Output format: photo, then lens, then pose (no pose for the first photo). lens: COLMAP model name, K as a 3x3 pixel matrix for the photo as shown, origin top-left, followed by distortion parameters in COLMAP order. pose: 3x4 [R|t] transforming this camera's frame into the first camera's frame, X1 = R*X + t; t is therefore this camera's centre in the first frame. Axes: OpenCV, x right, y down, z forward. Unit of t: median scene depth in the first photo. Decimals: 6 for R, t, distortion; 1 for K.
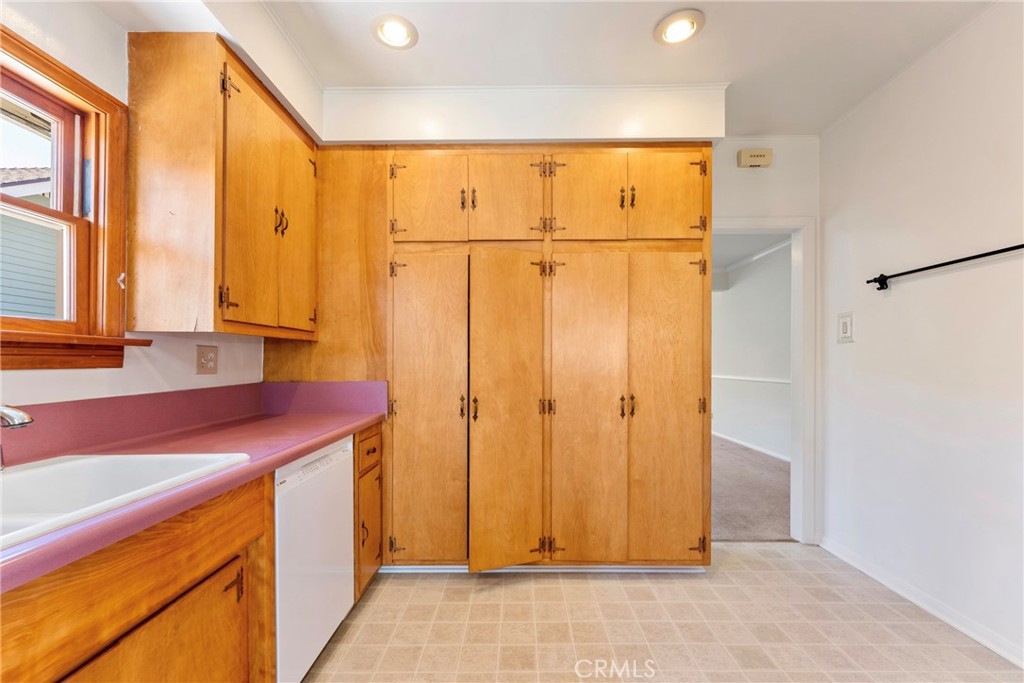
lens RADIAL K [[426.8, 0, 520.1], [0, 426.8, 358.2], [0, 0, 1]] dist [0.002831, -0.000917]
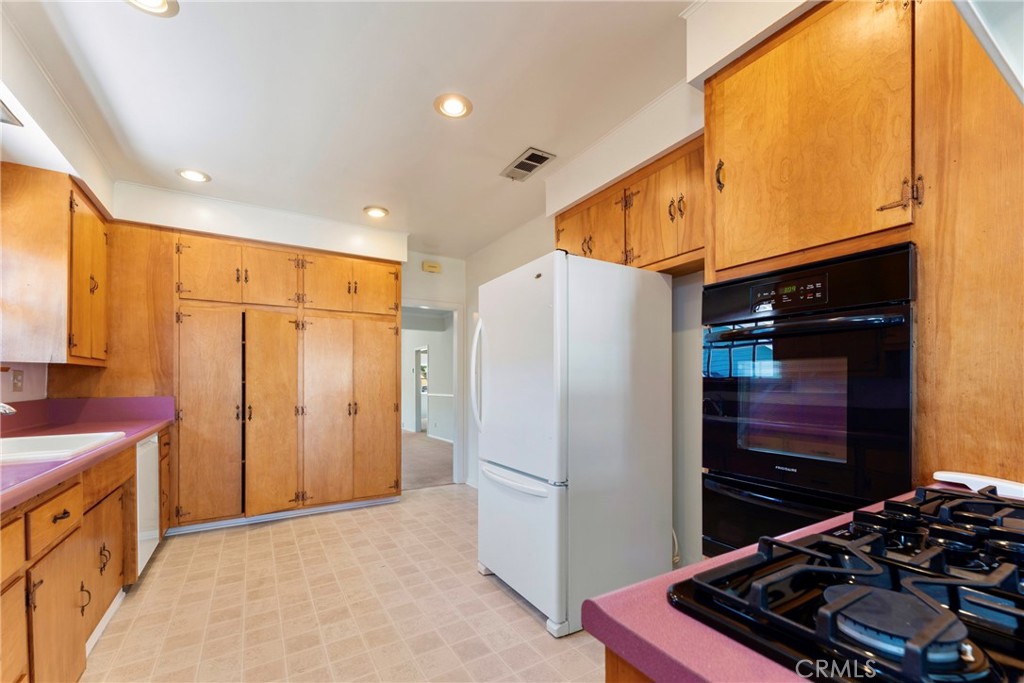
lens RADIAL K [[426.8, 0, 514.6], [0, 426.8, 387.7], [0, 0, 1]] dist [0.002831, -0.000917]
pose [[0.853599, -0.003858, 0.520916, -0.086986], [-0.005076, 0.999863, 0.015723, -0.003554], [-0.520905, -0.016066, 0.853463, -0.802470]]
